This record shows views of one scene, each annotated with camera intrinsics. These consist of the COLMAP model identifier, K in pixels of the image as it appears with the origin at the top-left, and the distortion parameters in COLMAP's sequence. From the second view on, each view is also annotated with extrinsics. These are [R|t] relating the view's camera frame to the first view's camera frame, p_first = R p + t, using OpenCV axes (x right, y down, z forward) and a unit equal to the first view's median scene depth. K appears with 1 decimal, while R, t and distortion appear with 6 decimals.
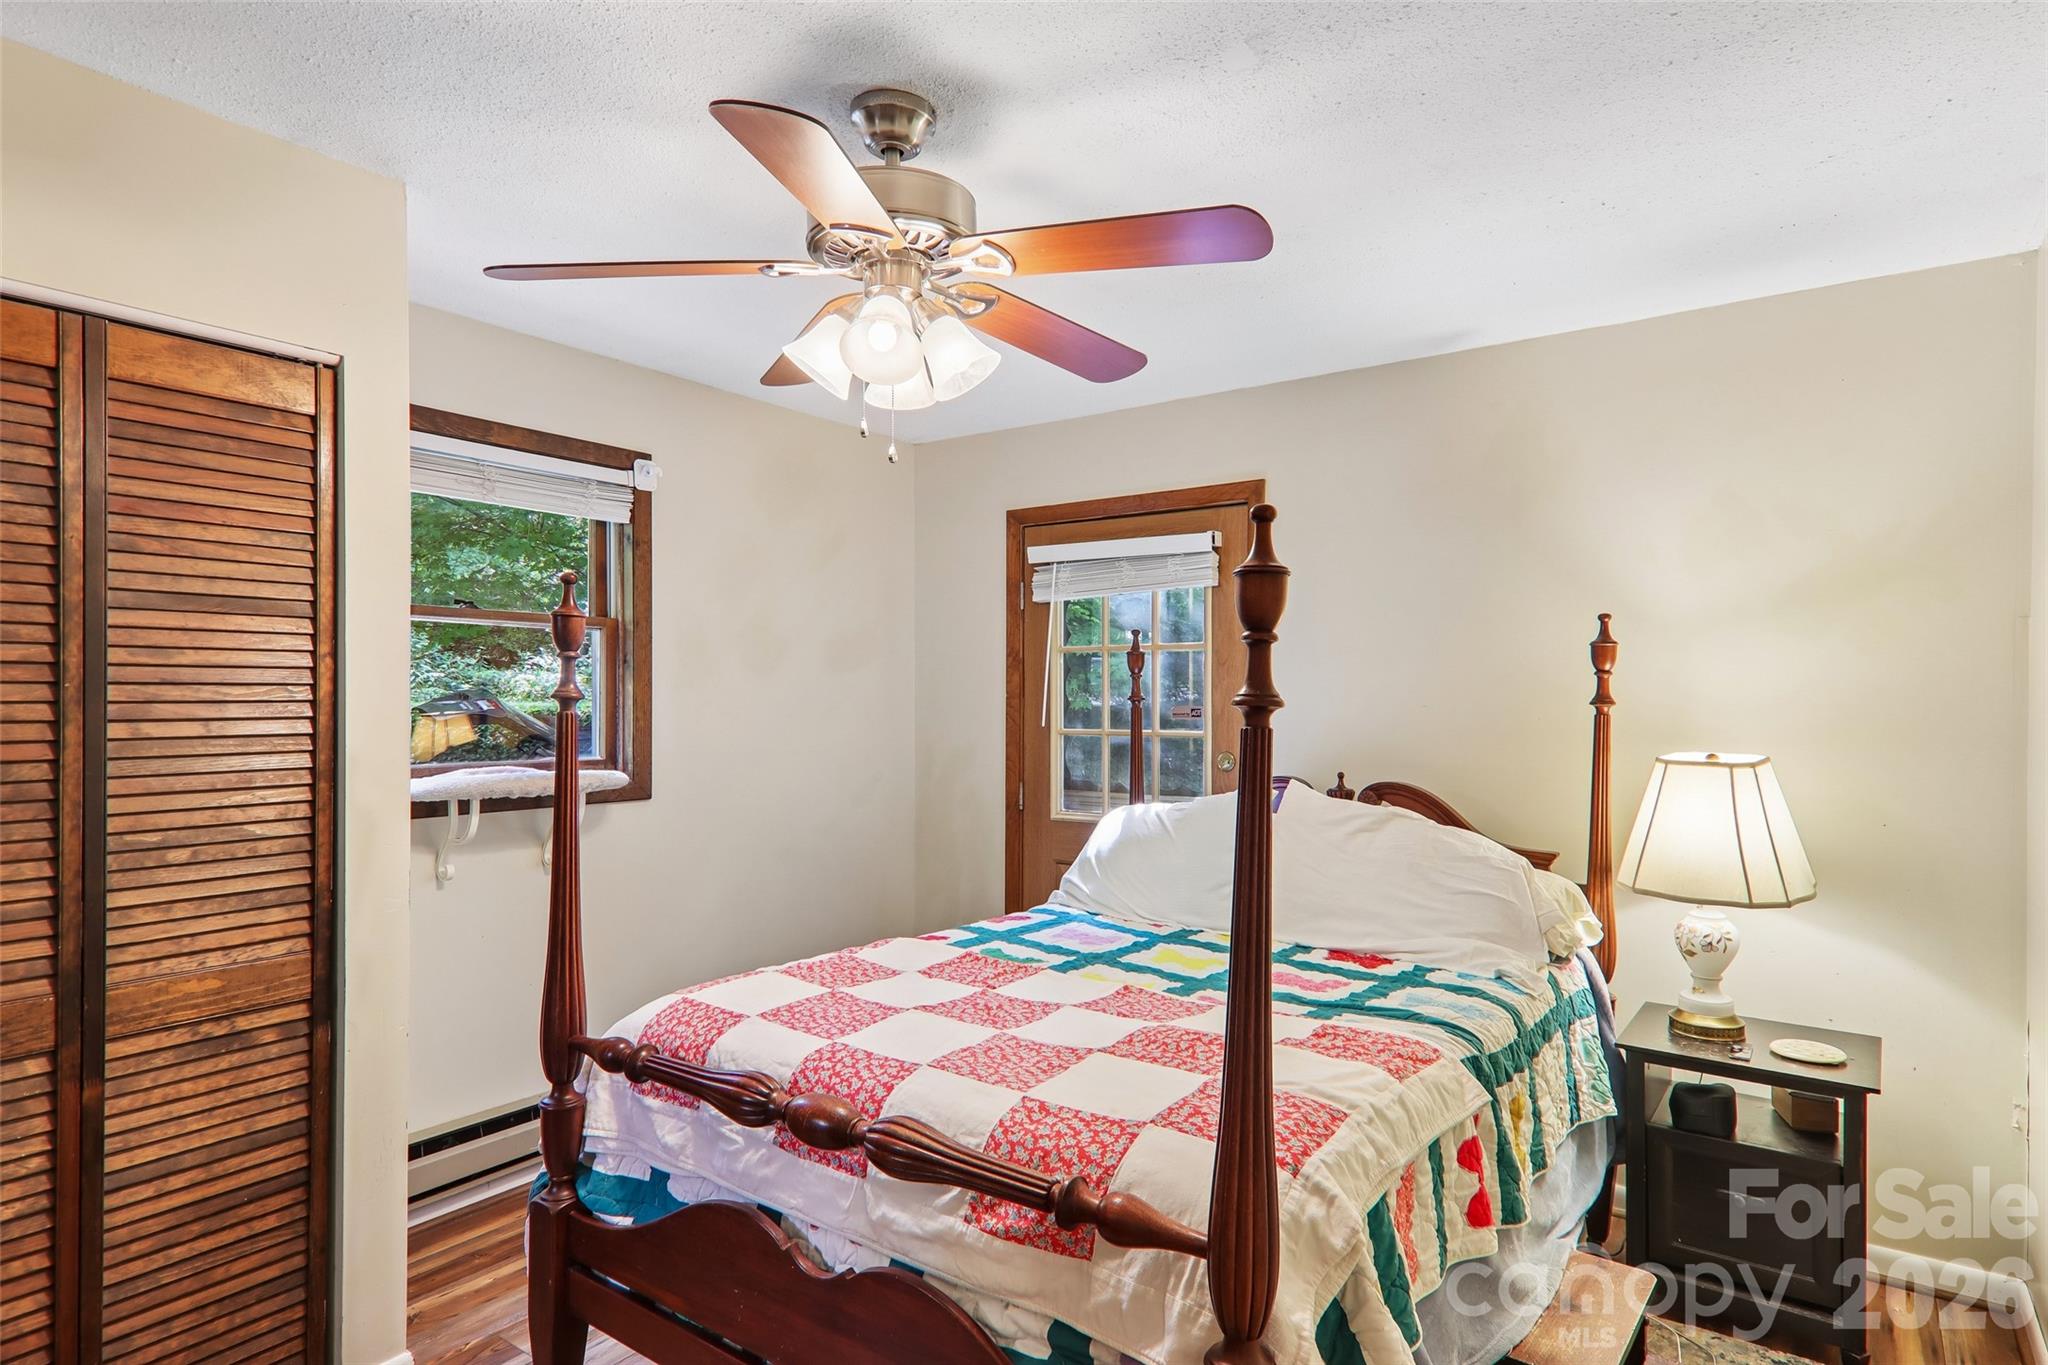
lens RADIAL K [[1124.4, 0, 1031.5], [0, 1124.4, 691.7], [0, 0, 1]] dist [0.035546, -0.001306]
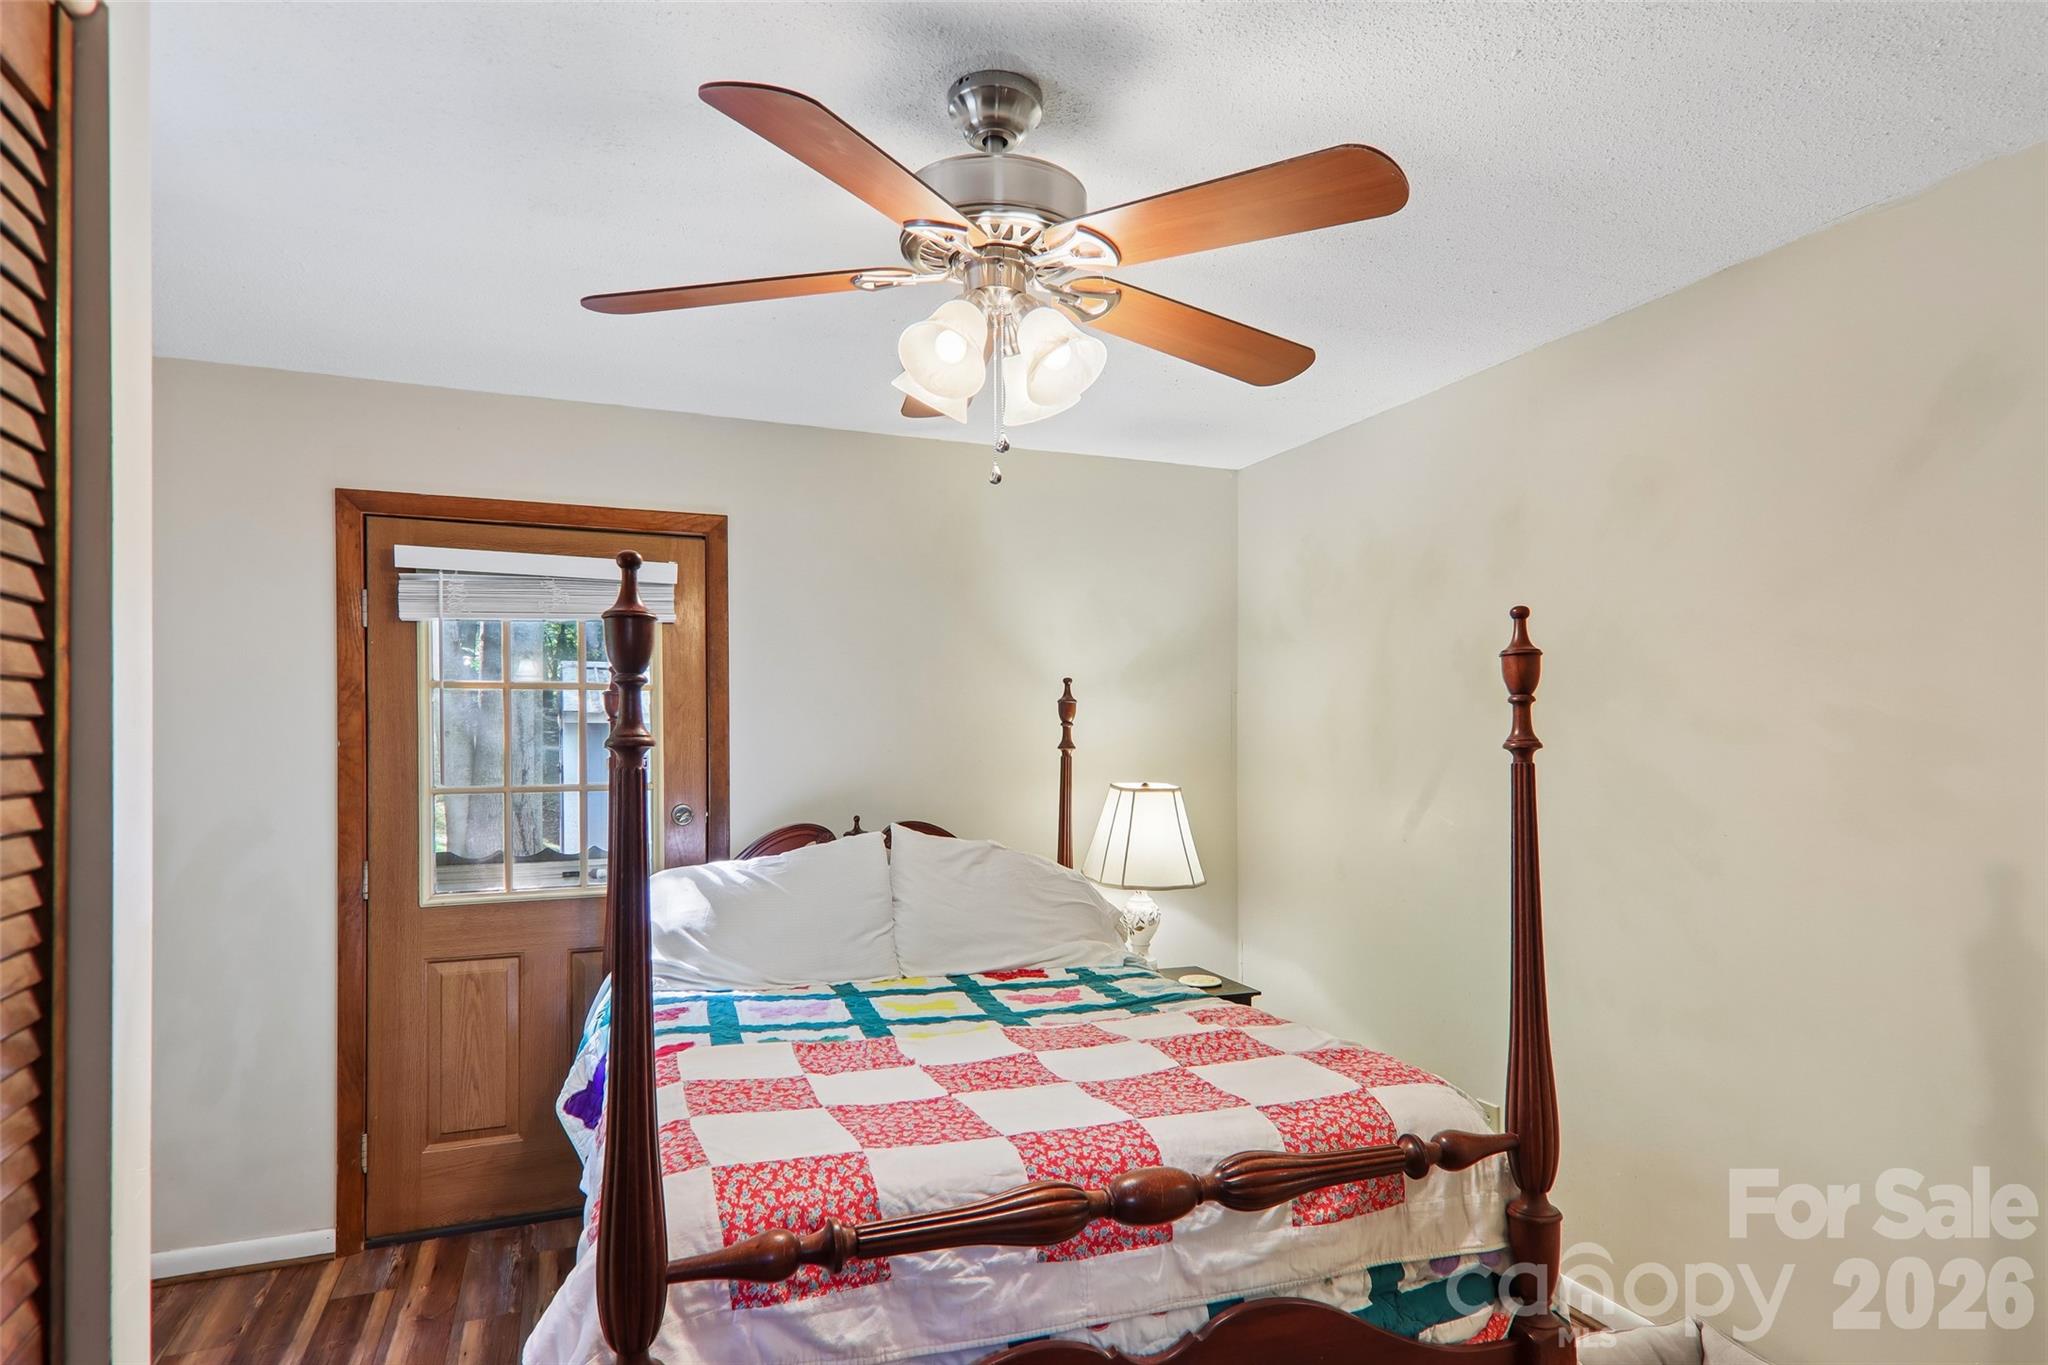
lens RADIAL K [[1146.4, 0, 1031.2], [0, 1146.4, 735.3], [0, 0, 1]] dist [0.037179, -0.025359]
pose [[0.539856, 0.003726, 0.841749, -0.963861], [0.000086, 0.999990, -0.004482, 0.003278], [-0.841757, 0.002492, 0.539851, 0.526997]]
